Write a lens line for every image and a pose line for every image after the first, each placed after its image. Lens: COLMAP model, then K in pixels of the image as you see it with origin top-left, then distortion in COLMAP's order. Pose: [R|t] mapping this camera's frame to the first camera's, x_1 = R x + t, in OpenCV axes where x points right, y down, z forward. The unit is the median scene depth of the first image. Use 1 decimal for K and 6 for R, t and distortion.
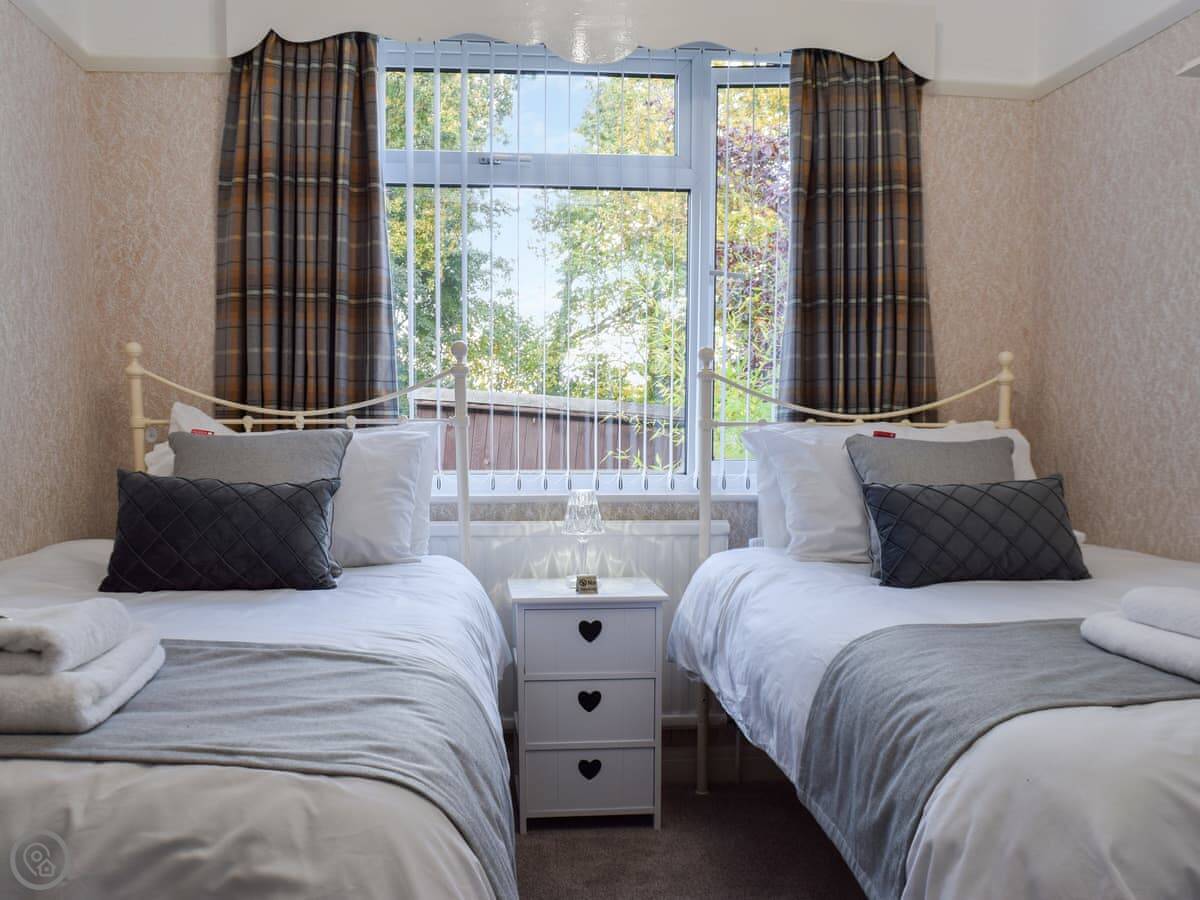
lens RADIAL K [[1050.9, 0, 600.0], [0, 1050.9, 583.0], [0, 0, 1]] dist [-0.078684, 0.006761]
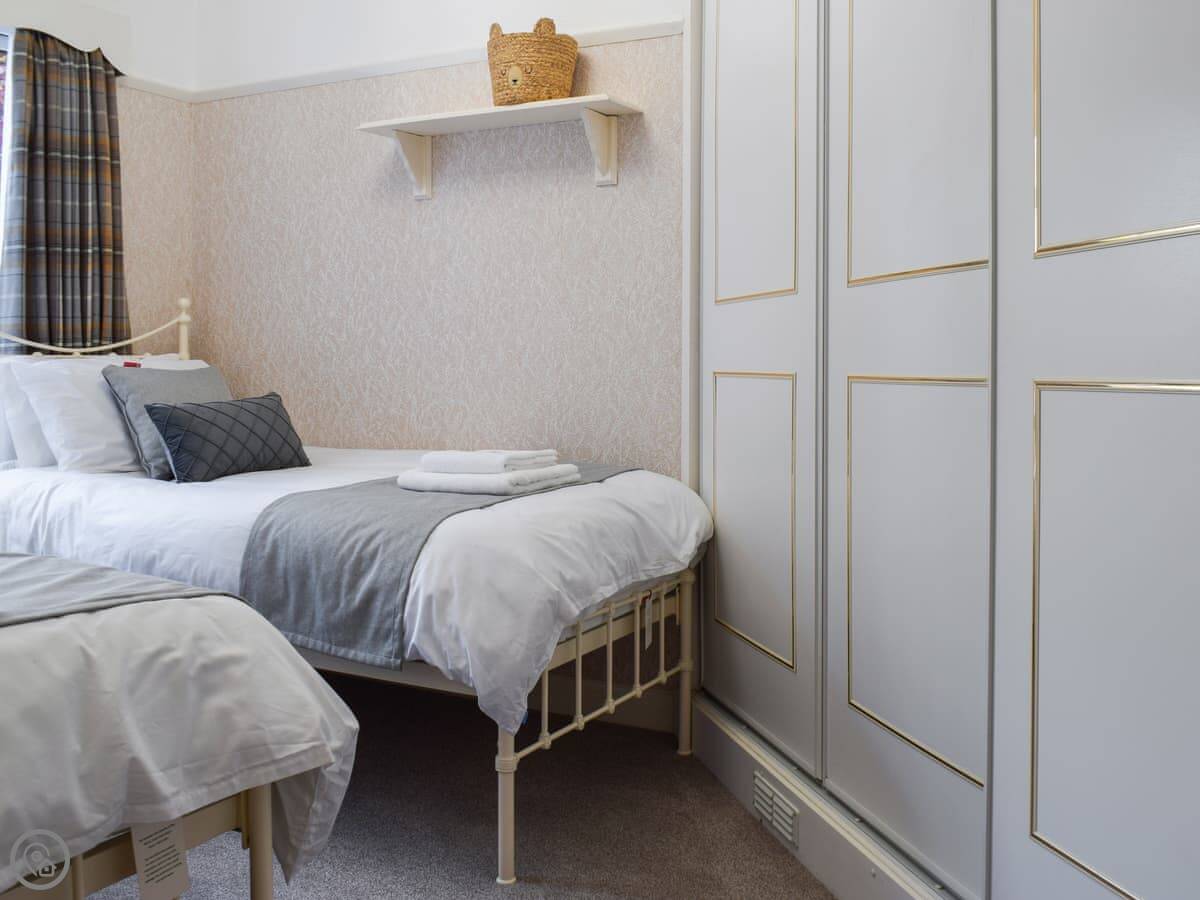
lens RADIAL K [[1096.9, 0, 600.0], [0, 1096.9, 450.0], [0, 0, 1]] dist [-0.086739, -0.019121]
pose [[0.532918, -0.063482, 0.843782, -0.473014], [0.119774, 0.992801, -0.000954, 0.020564], [-0.837647, 0.101571, 0.536685, -0.108238]]
